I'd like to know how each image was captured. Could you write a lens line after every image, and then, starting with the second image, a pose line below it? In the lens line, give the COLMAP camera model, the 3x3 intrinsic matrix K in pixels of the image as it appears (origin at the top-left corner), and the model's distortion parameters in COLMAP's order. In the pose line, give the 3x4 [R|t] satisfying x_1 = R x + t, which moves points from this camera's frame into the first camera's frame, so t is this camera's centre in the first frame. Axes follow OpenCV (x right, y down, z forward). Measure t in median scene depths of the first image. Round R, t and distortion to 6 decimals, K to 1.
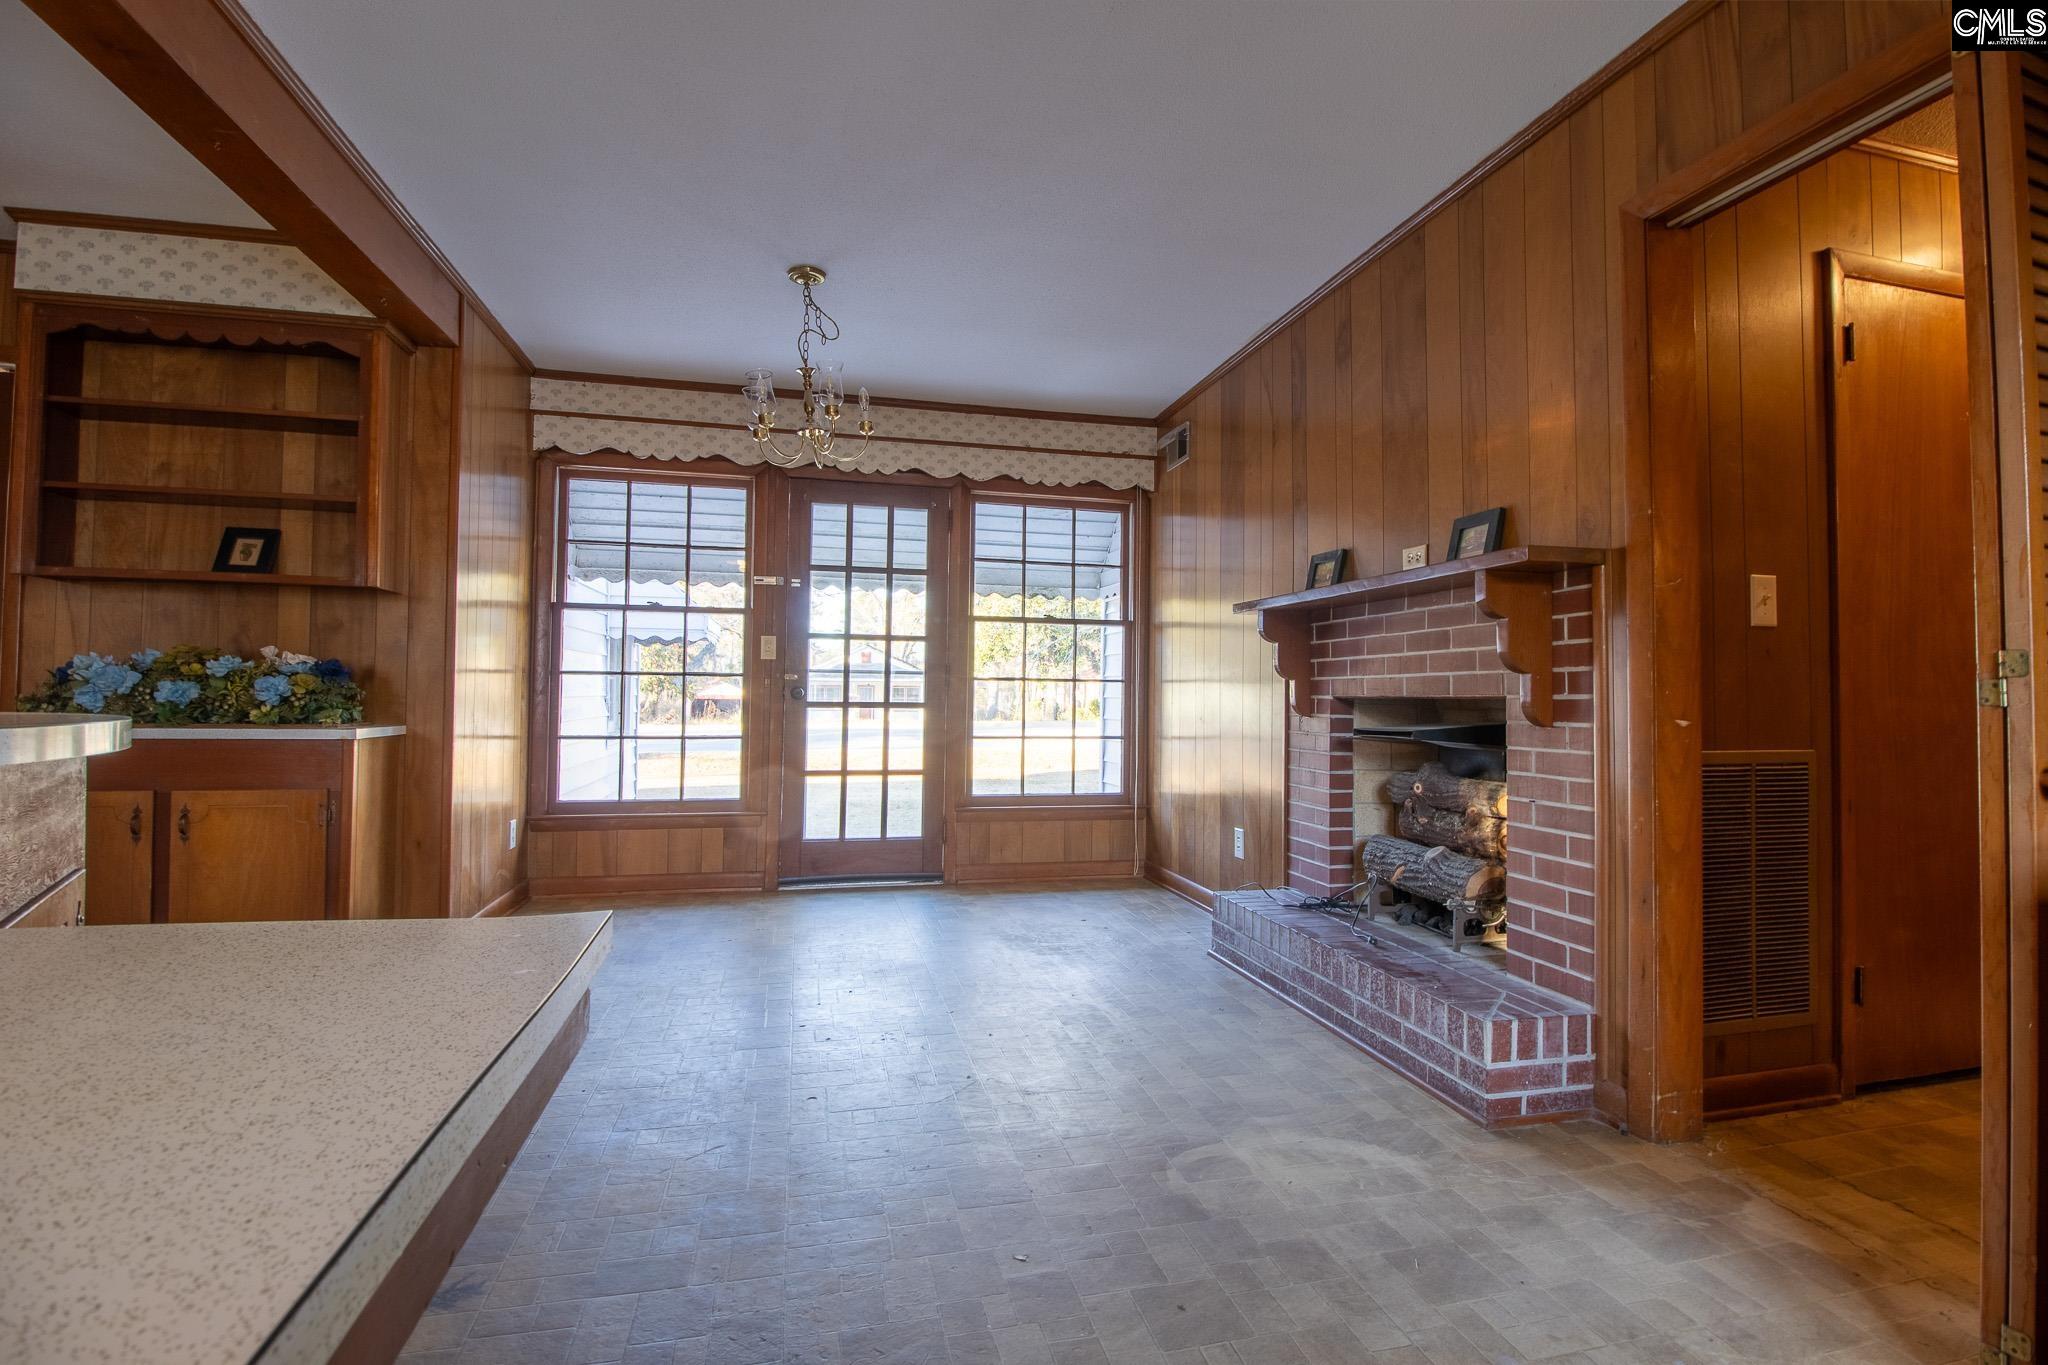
lens RADIAL K [[951.1, 0, 1032.3], [0, 951.1, 673.8], [0, 0, 1]] dist [-0.003333, -0.010747]
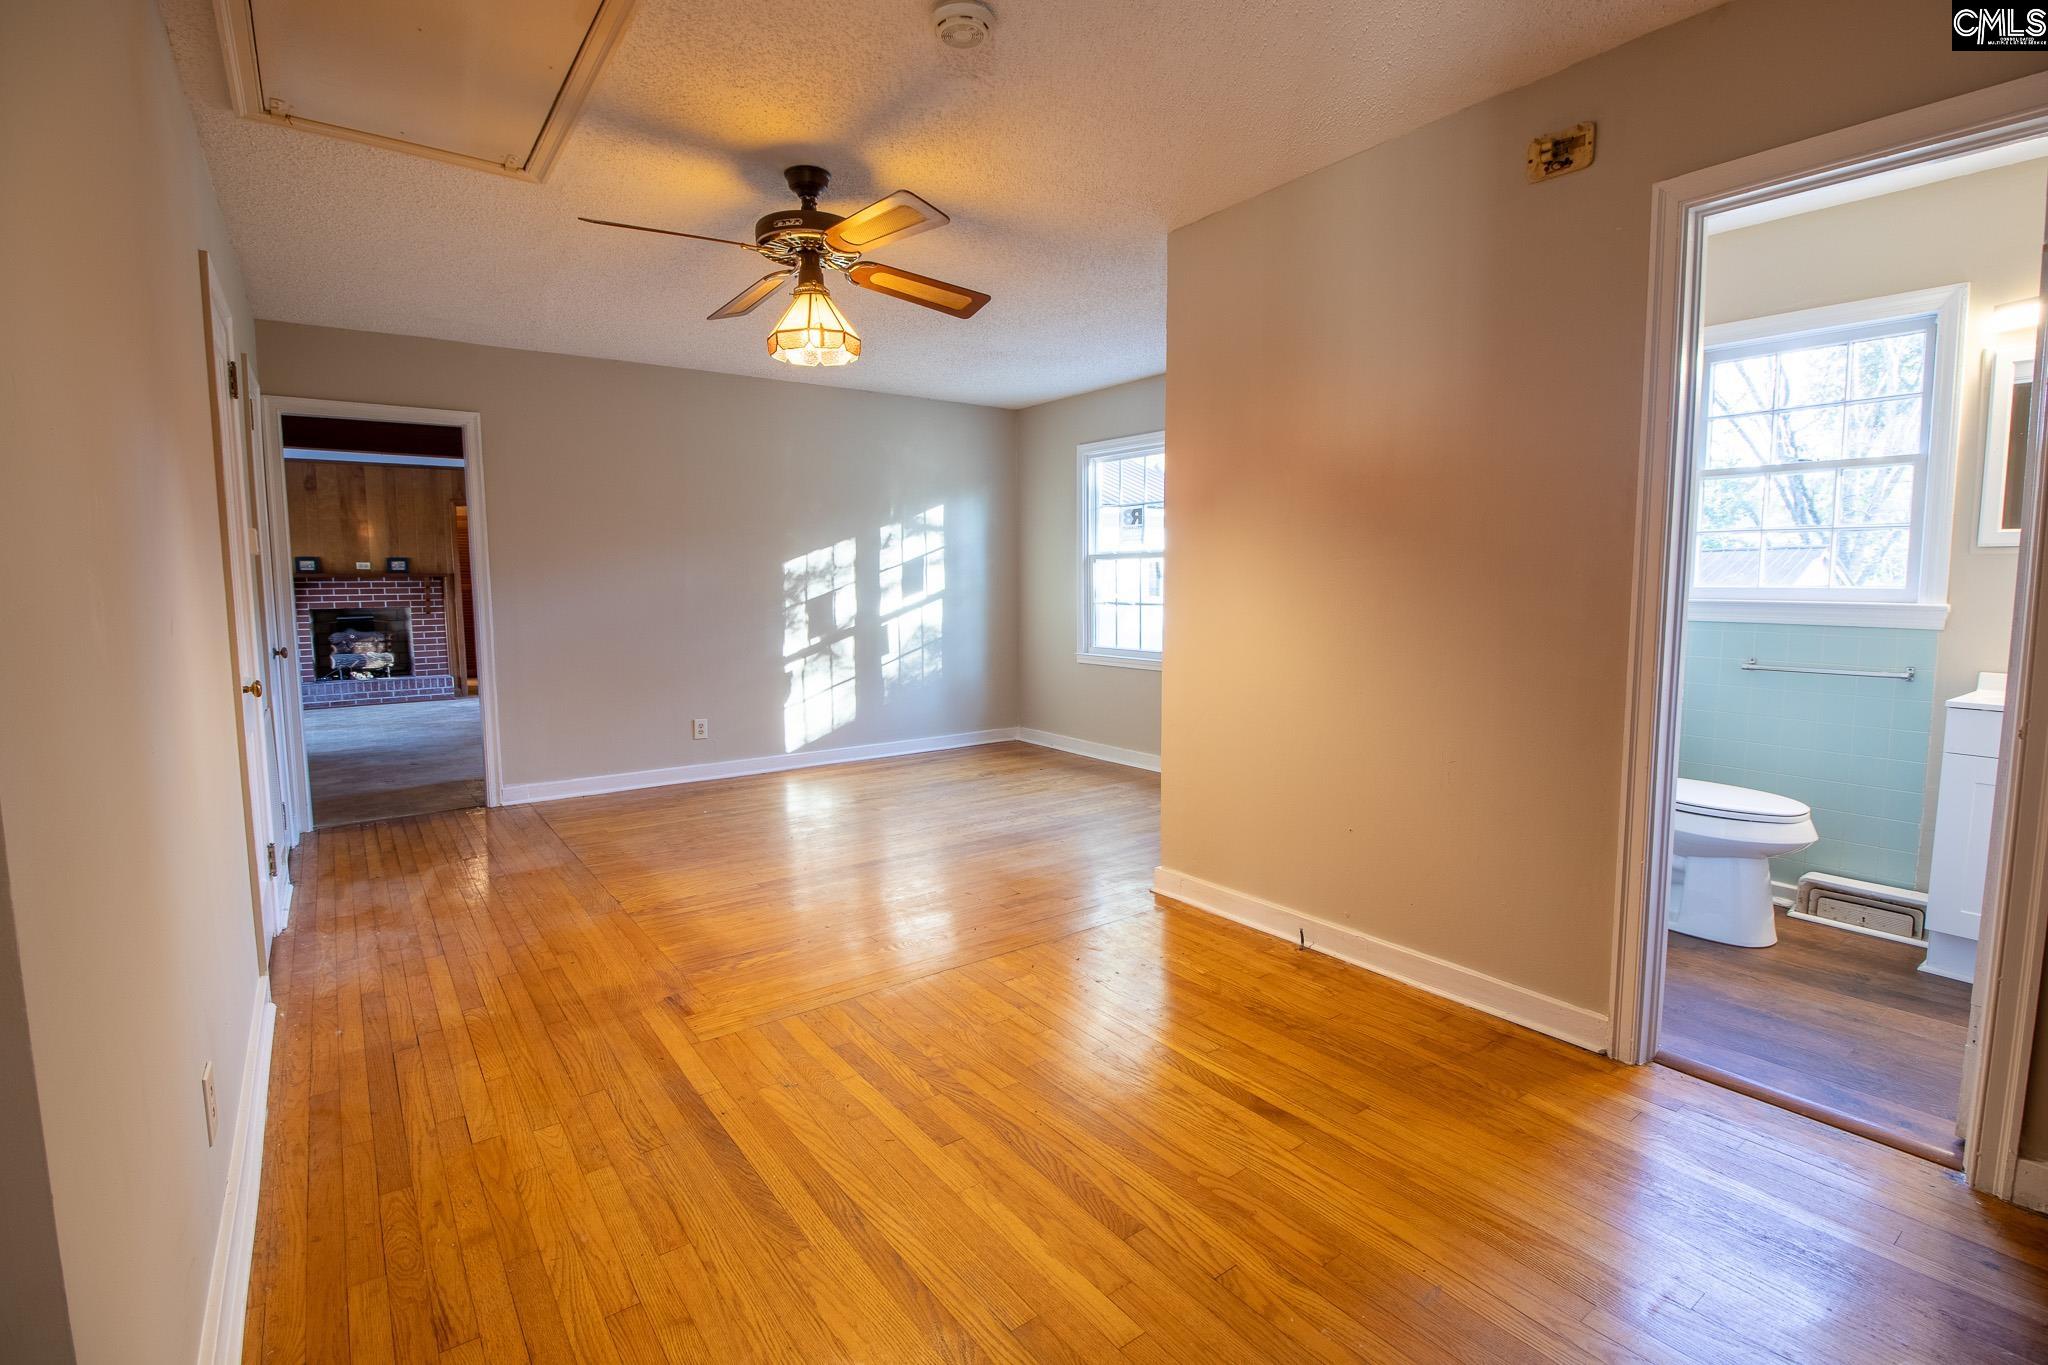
lens RADIAL K [[951.1, 0, 1032.4], [0, 951.1, 676.1], [0, 0, 1]] dist [-0.003333, -0.010747]
pose [[-0.385456, -0.110379, 0.916100, -2.259735], [-0.025504, 0.993715, 0.109000, -0.100562], [-0.922374, 0.018651, -0.385849, 0.080318]]
